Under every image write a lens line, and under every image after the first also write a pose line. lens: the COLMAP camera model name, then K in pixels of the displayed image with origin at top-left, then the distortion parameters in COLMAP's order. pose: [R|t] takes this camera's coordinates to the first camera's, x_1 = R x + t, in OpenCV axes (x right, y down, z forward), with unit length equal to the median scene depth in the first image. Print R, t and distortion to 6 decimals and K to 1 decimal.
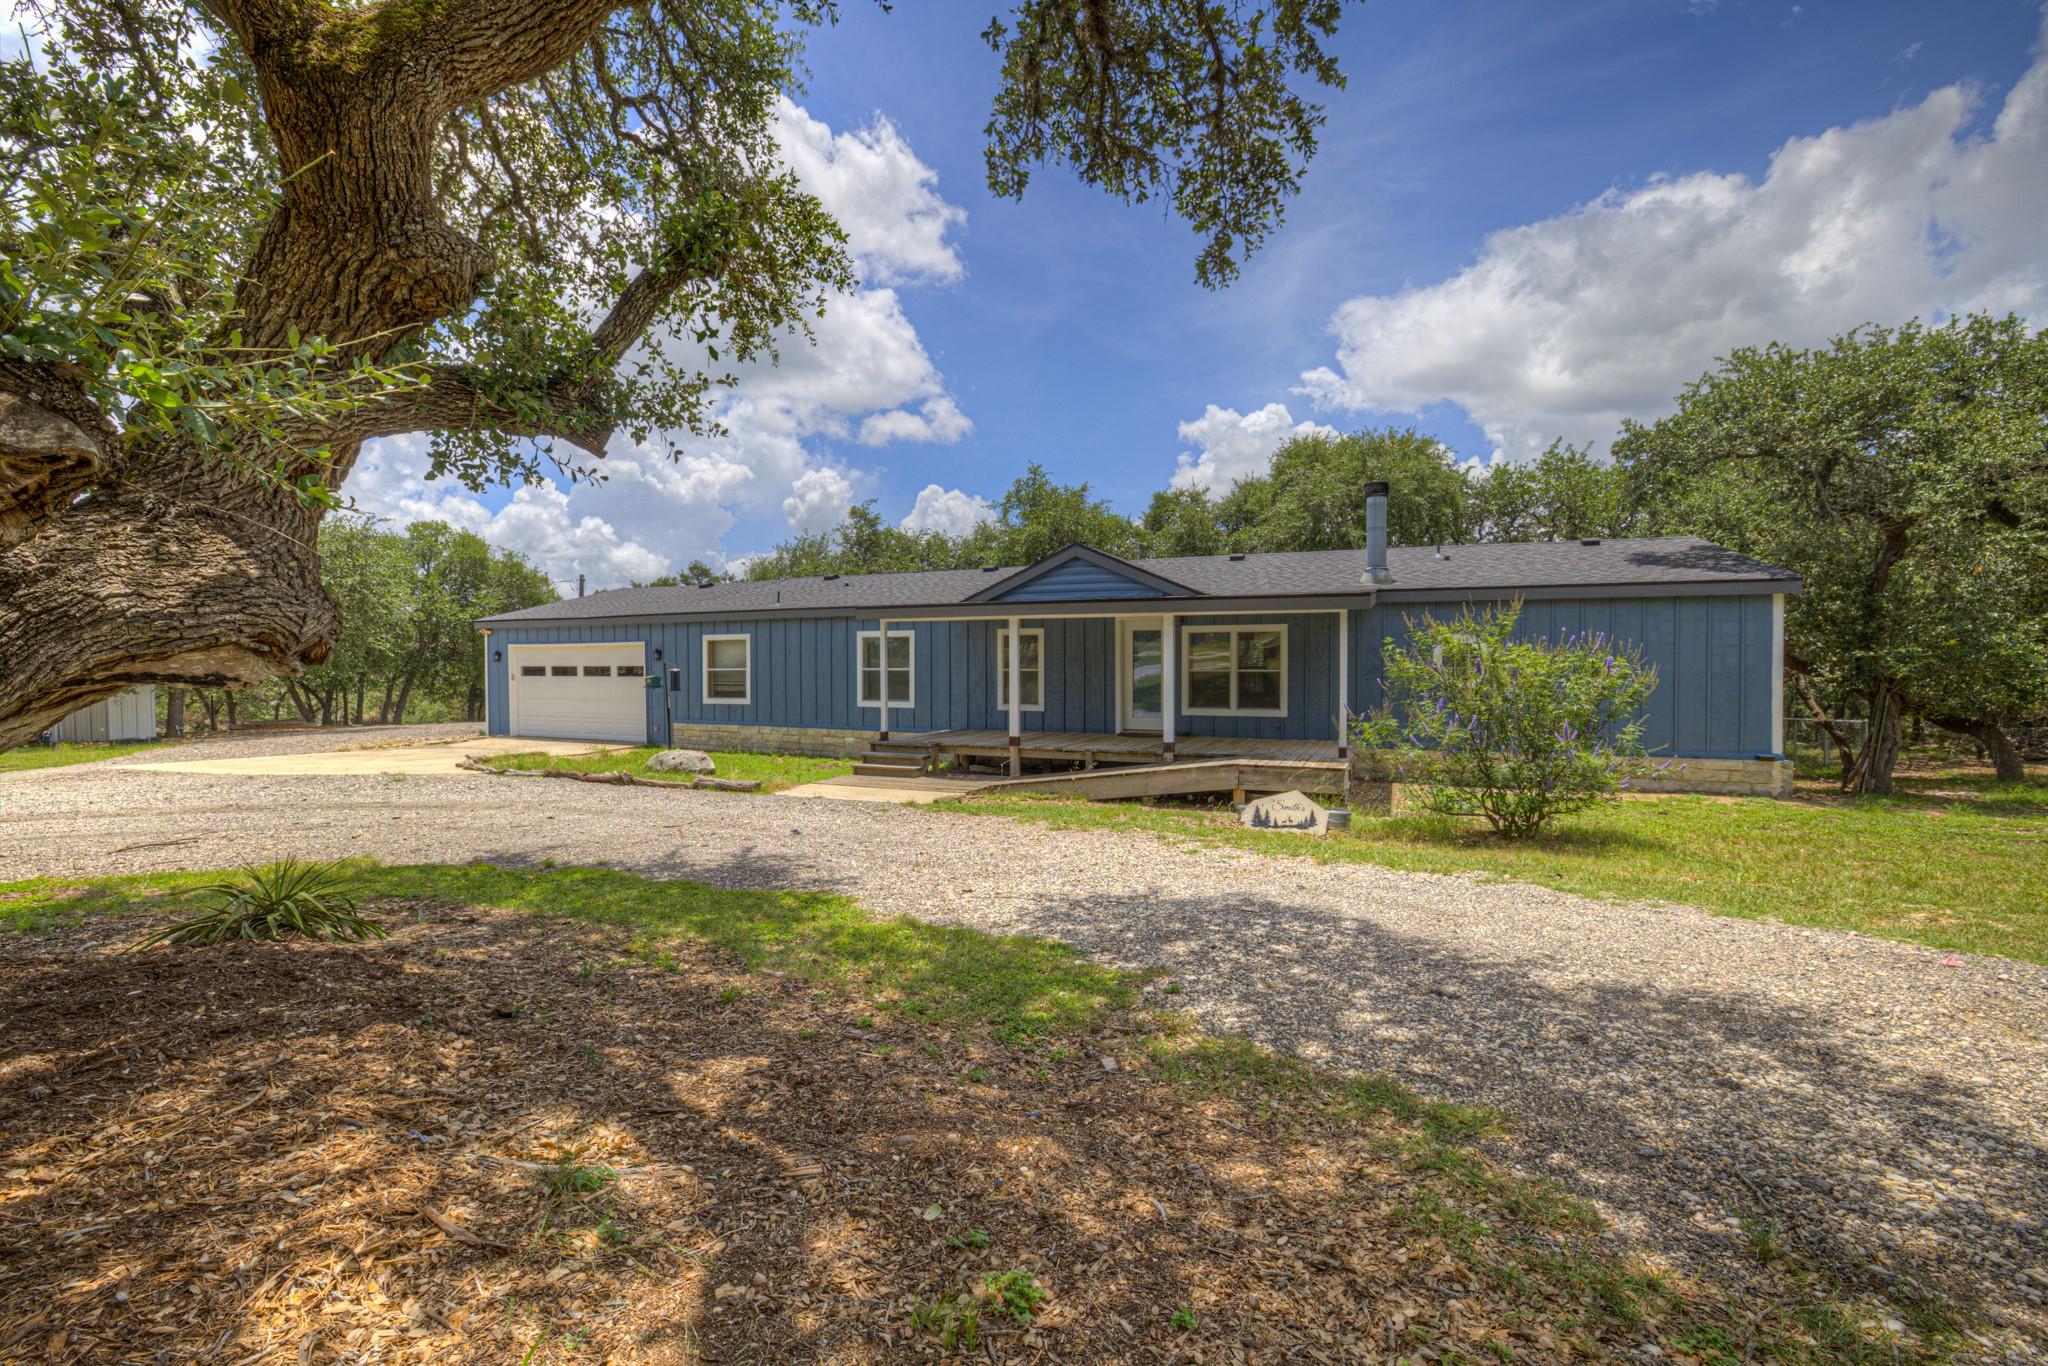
lens RADIAL K [[873.3, 0, 1034.5], [0, 873.3, 687.5], [0, 0, 1]] dist [-0.023494, 0.003729]
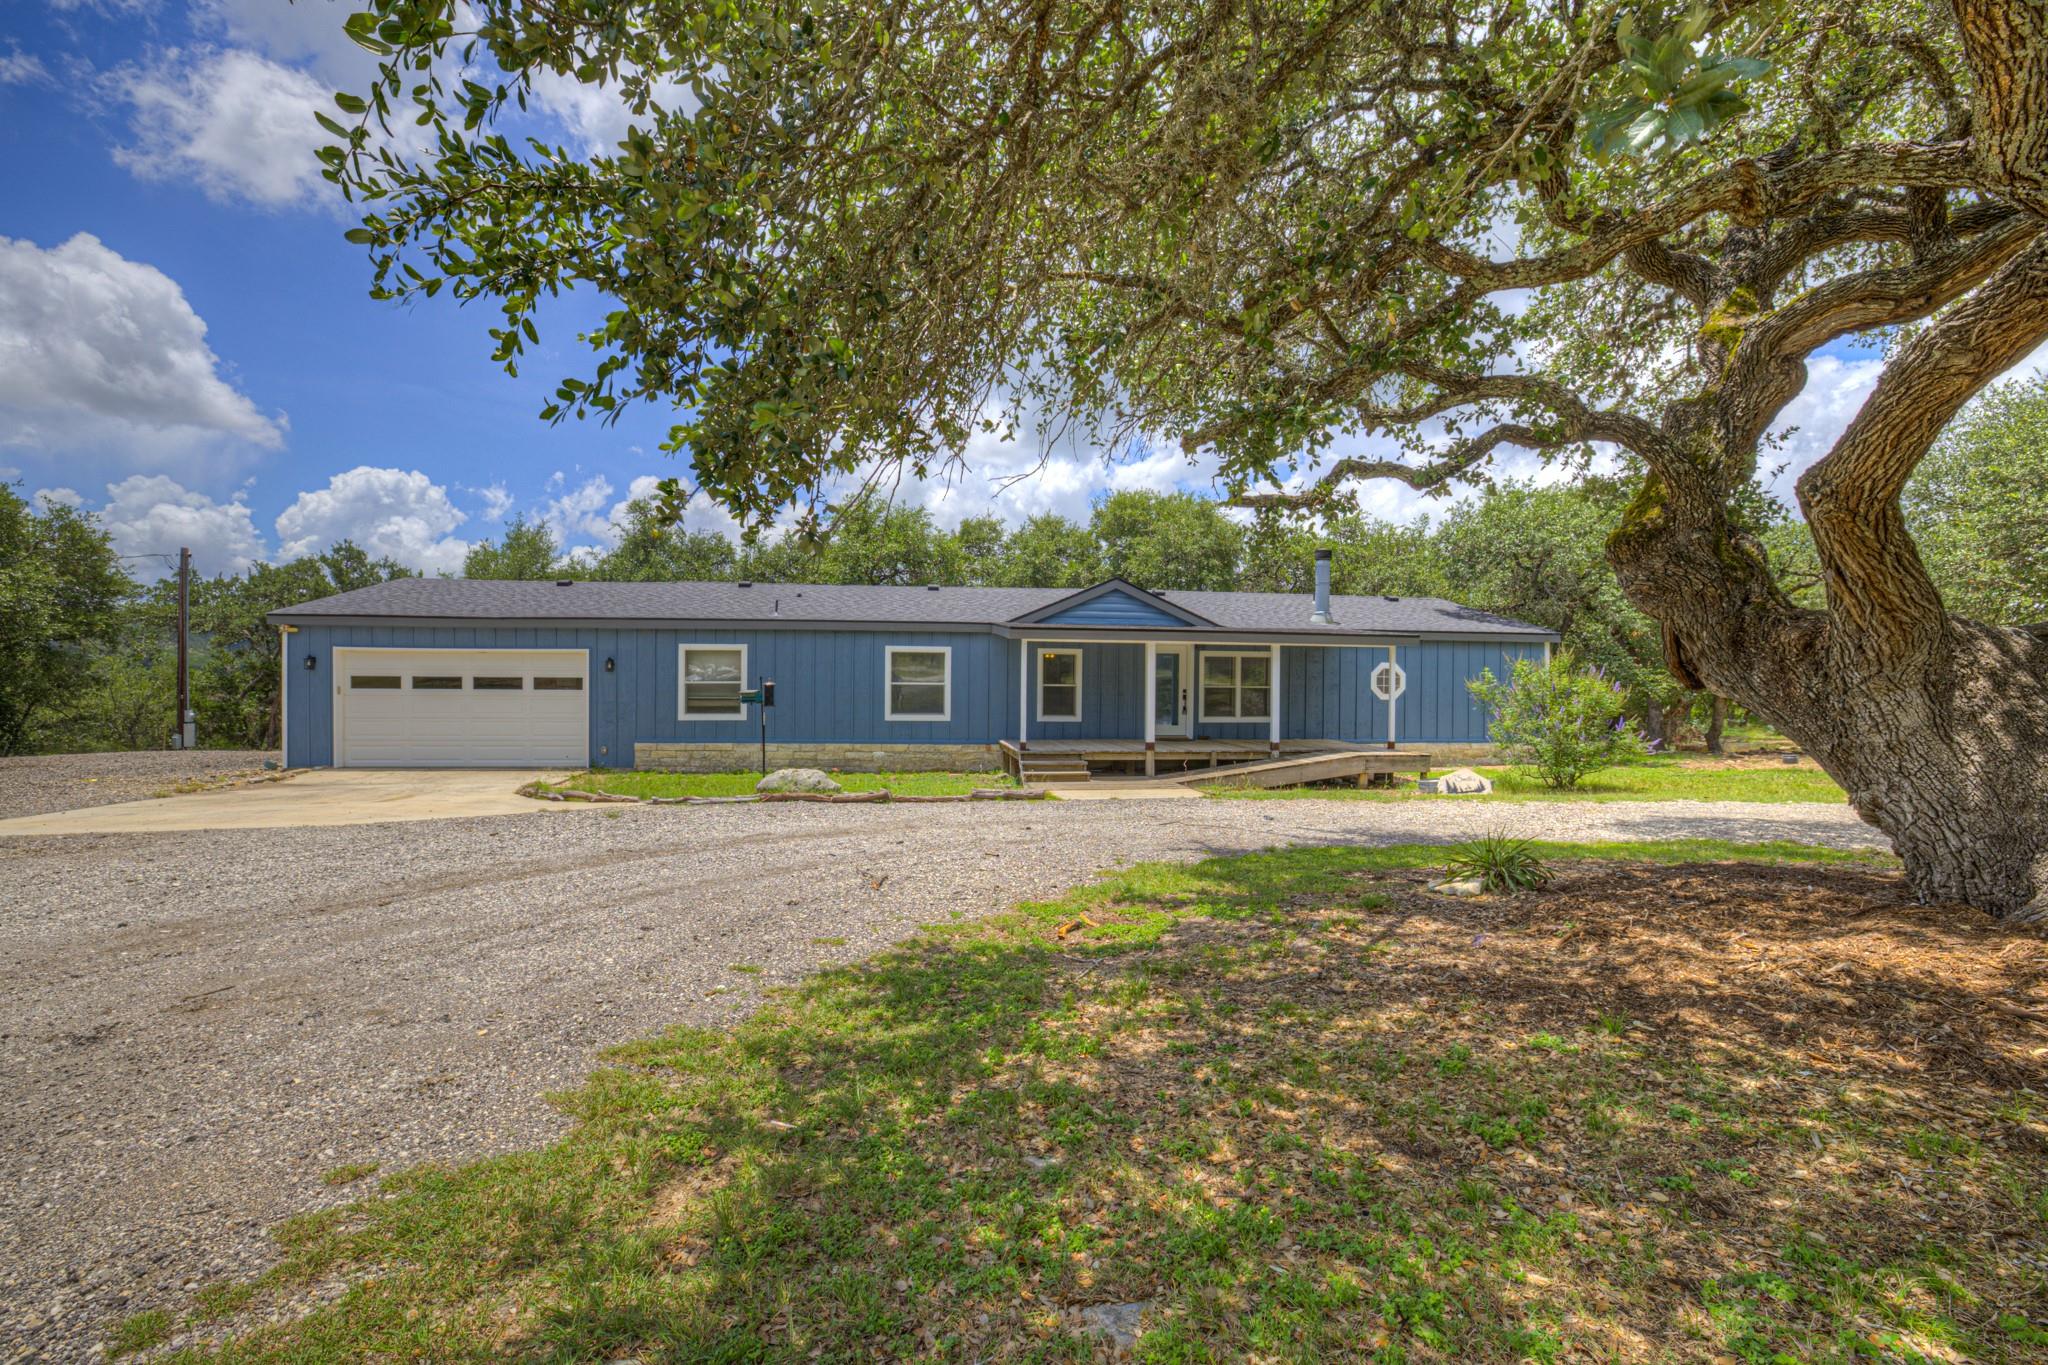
lens RADIAL K [[873.3, 0, 1015.1], [0, 873.3, 681.5], [0, 0, 1]] dist [-0.023494, 0.003729]
pose [[0.863990, 0.006173, 0.503471, -0.667121], [0.003984, 0.999810, -0.019095, -0.003846], [-0.503493, 0.018504, 0.863801, 0.057717]]
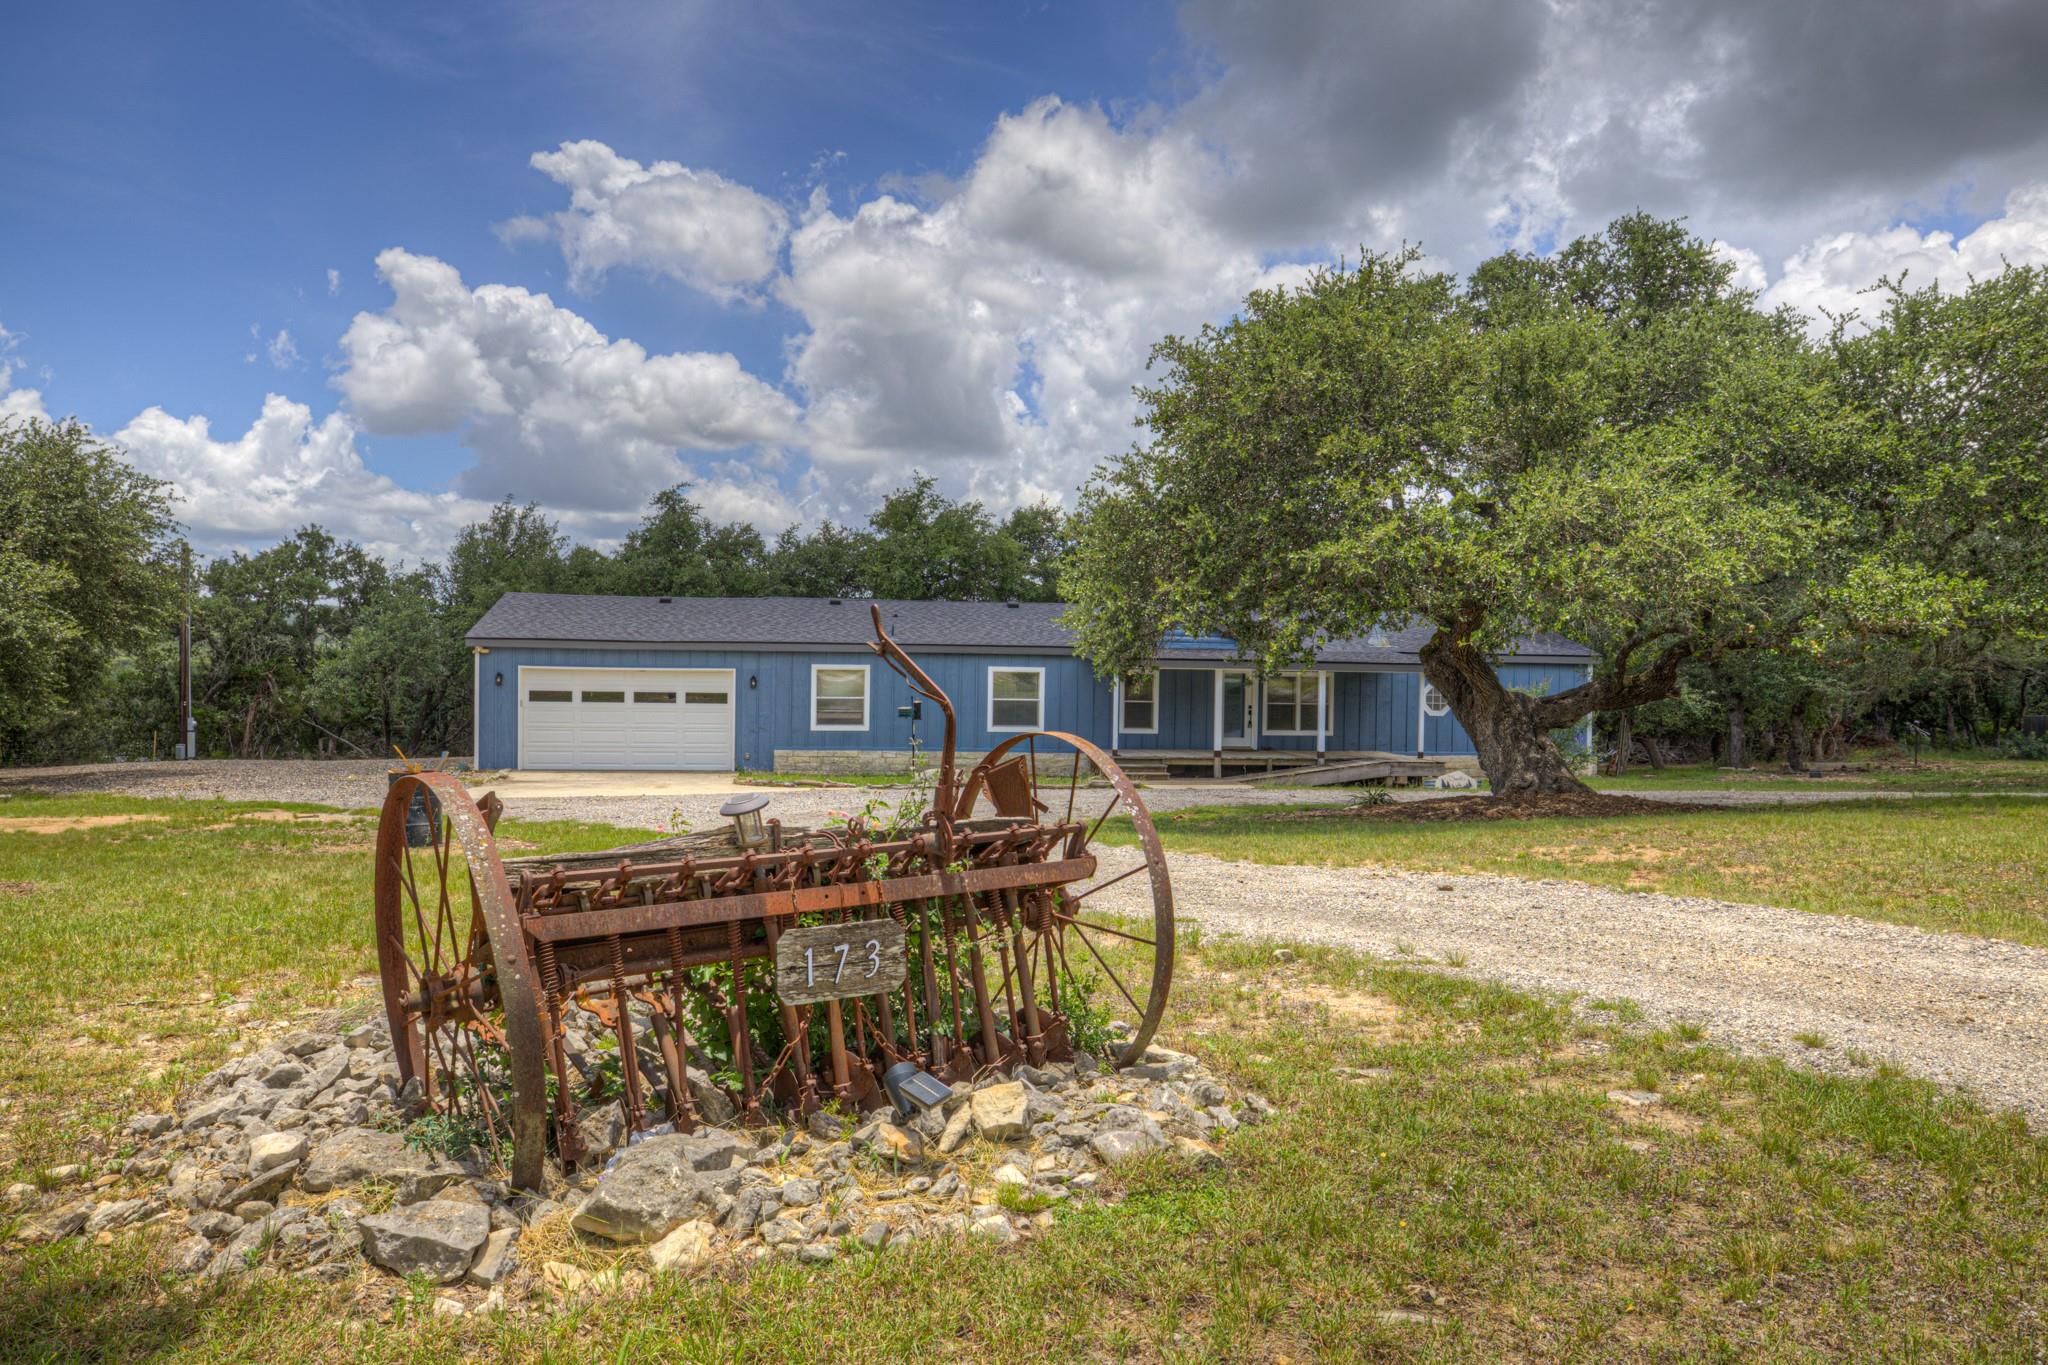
lens RADIAL K [[1525.7, 0, 1017.0], [0, 1525.7, 688.3], [0, 0, 1]] dist [0.032633, -0.002493]
pose [[0.857737, 0.005433, 0.514060, -1.383943], [-0.002044, 0.999972, -0.007158, -0.024307], [-0.514085, 0.005089, 0.857724, -0.862802]]
